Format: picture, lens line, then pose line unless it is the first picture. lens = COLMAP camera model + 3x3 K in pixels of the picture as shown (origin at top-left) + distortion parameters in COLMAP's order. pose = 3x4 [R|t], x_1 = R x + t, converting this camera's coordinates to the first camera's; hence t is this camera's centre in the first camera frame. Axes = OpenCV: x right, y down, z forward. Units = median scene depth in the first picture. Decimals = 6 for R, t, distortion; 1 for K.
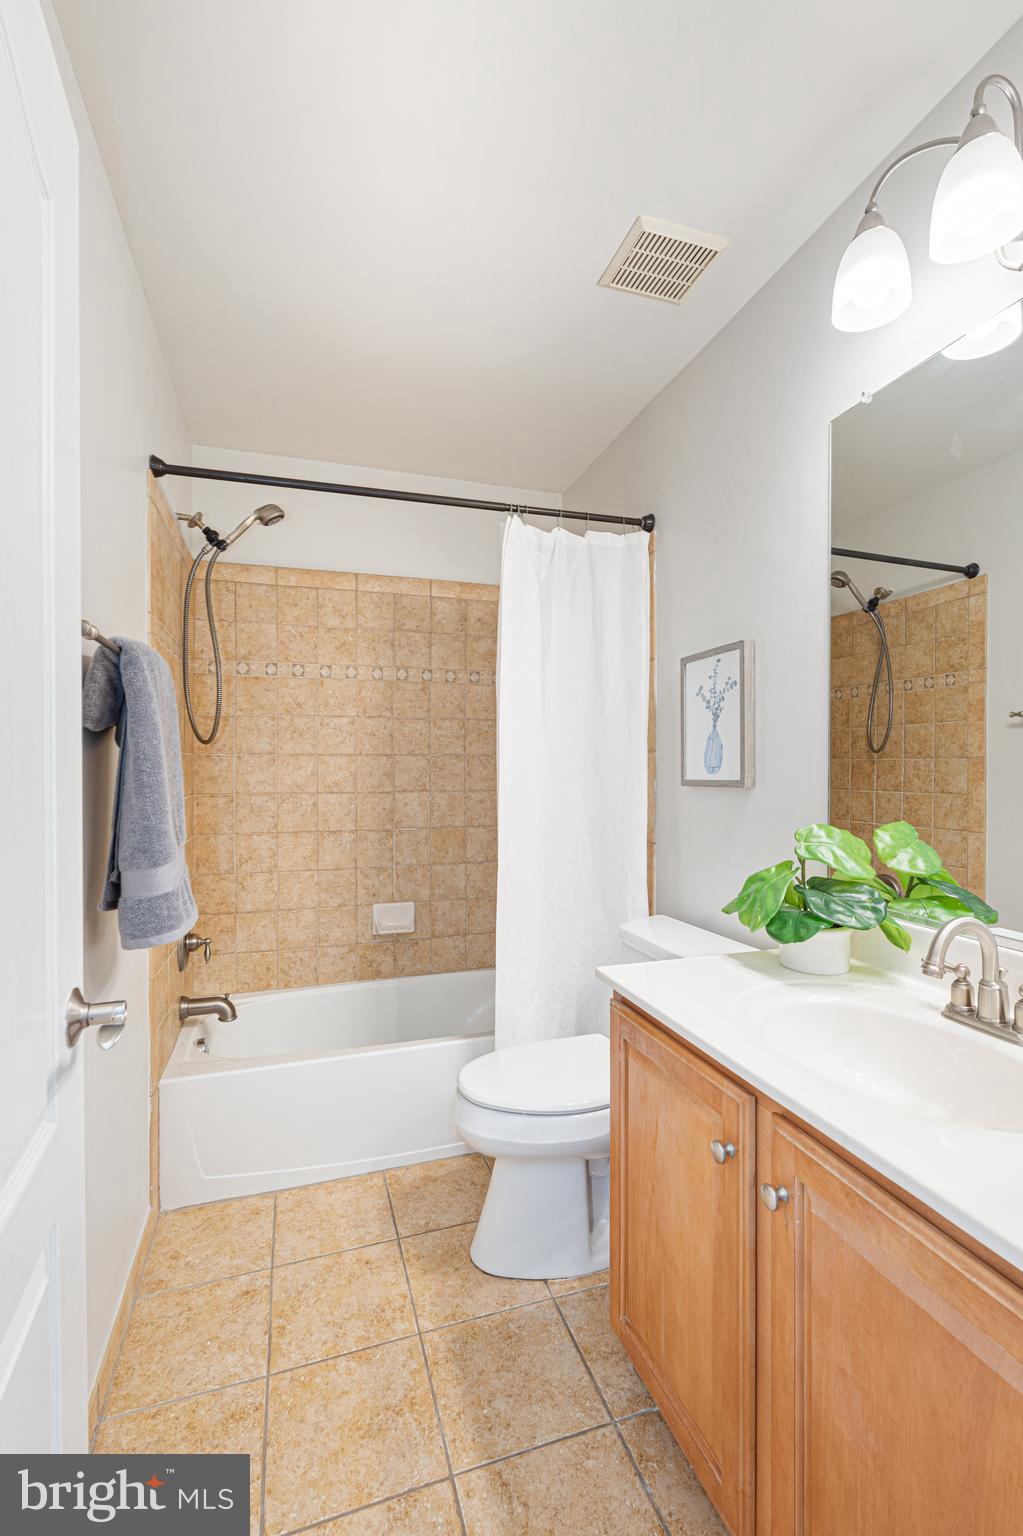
lens RADIAL K [[680.3, 0, 515.1], [0, 680.3, 773.3], [0, 0, 1]] dist [-0.000665, -0.000578]
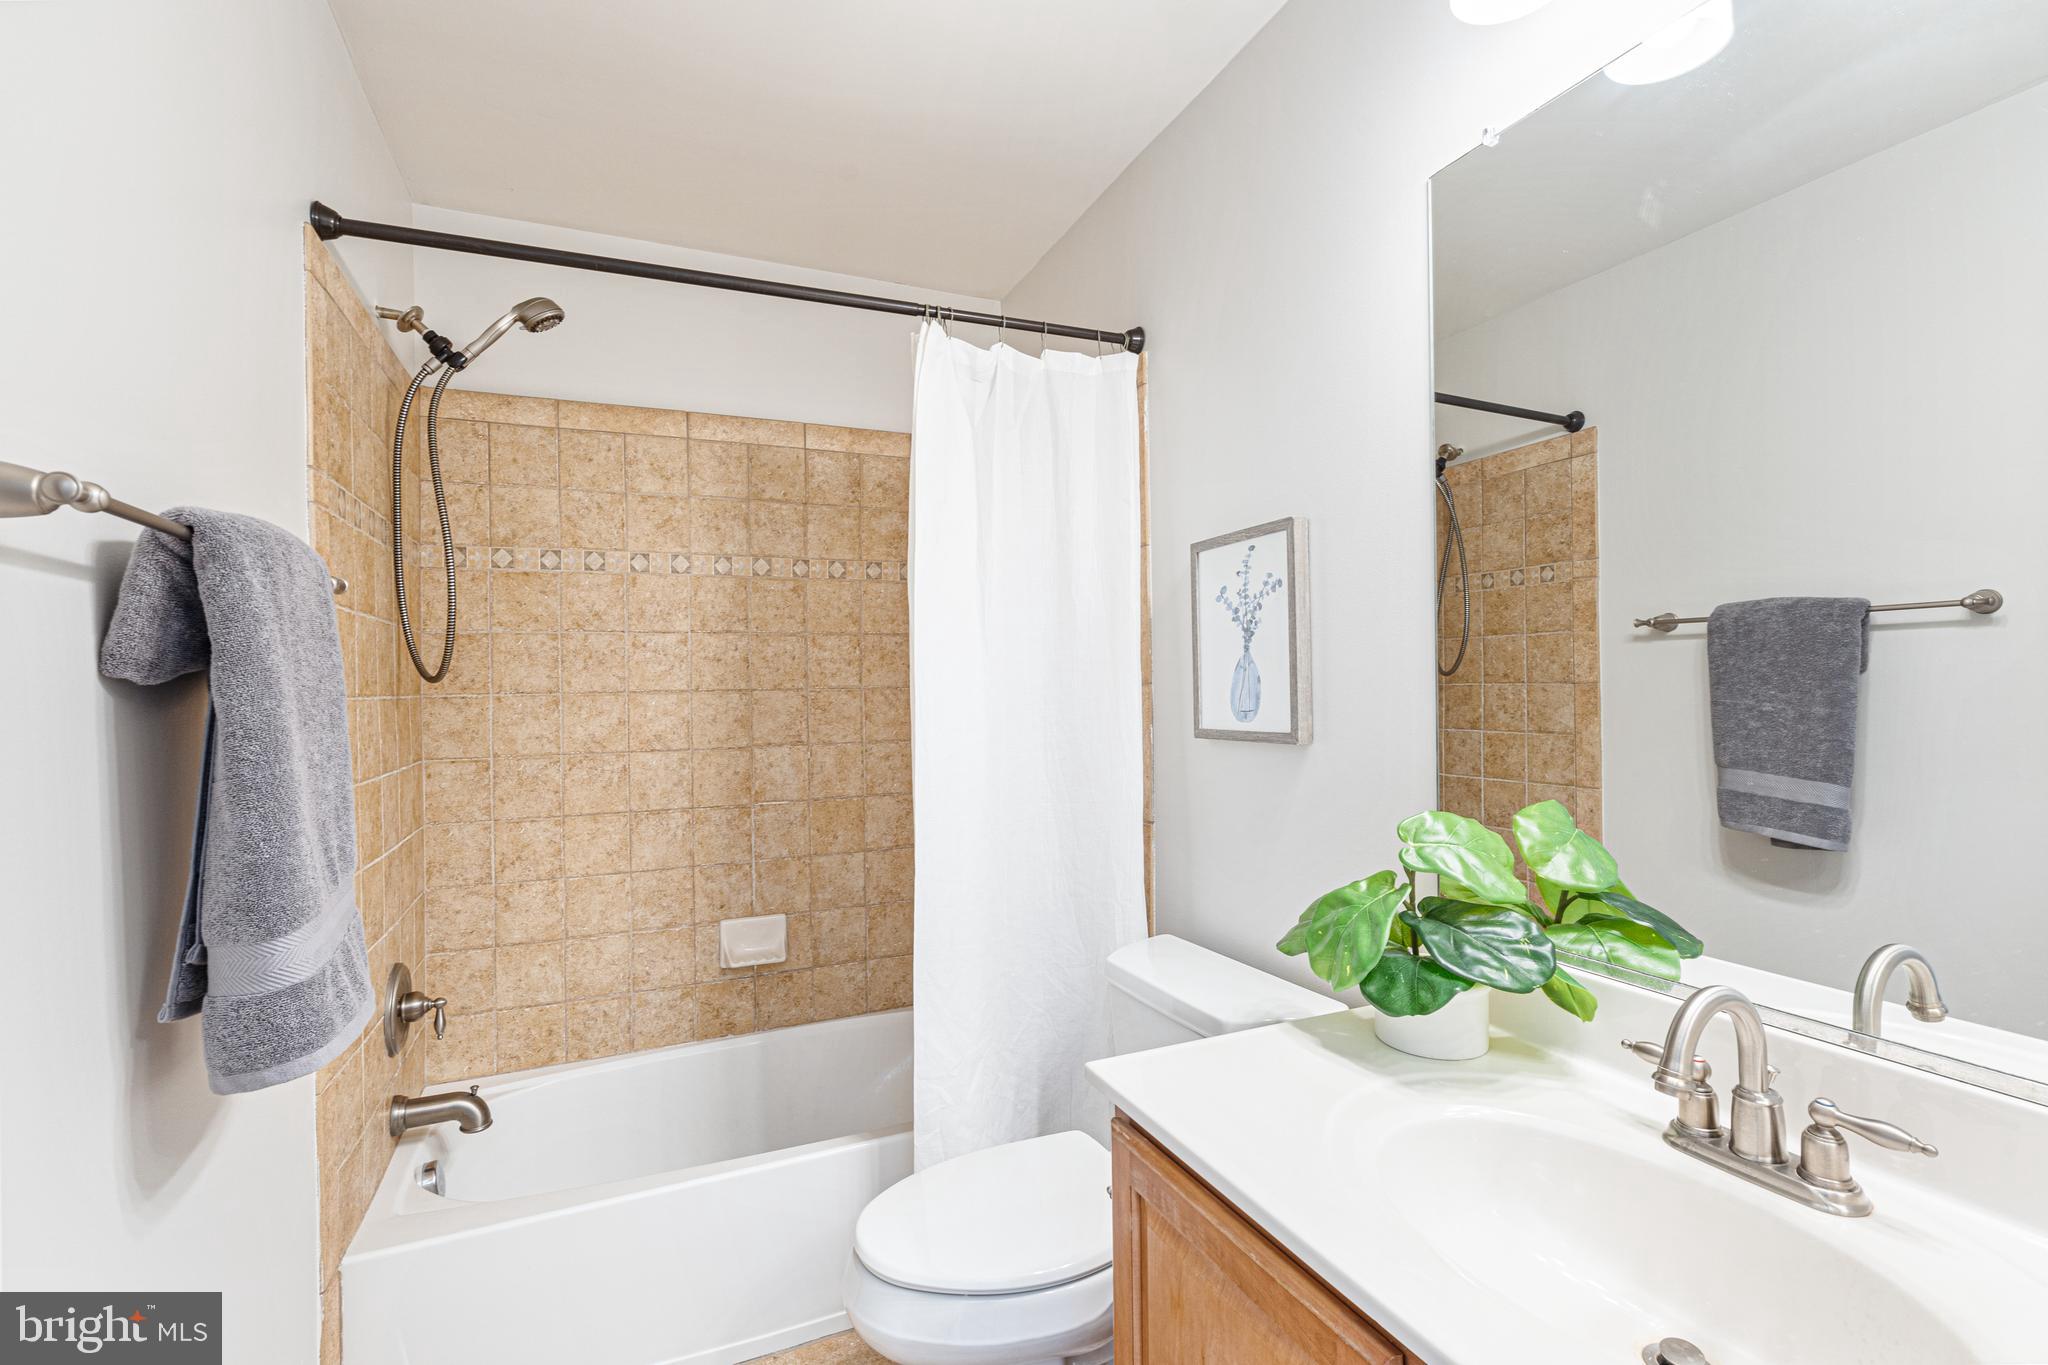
lens RADIAL K [[907.1, 0, 1028.2], [0, 907.1, 680.2], [0, 0, 1]] dist [-0.000665, -0.000578]
pose [[0.994323, -0.014918, 0.105356, -0.006159], [0.016314, 0.999790, -0.012407, -0.027282], [-0.105149, 0.014056, 0.994357, 0.135422]]
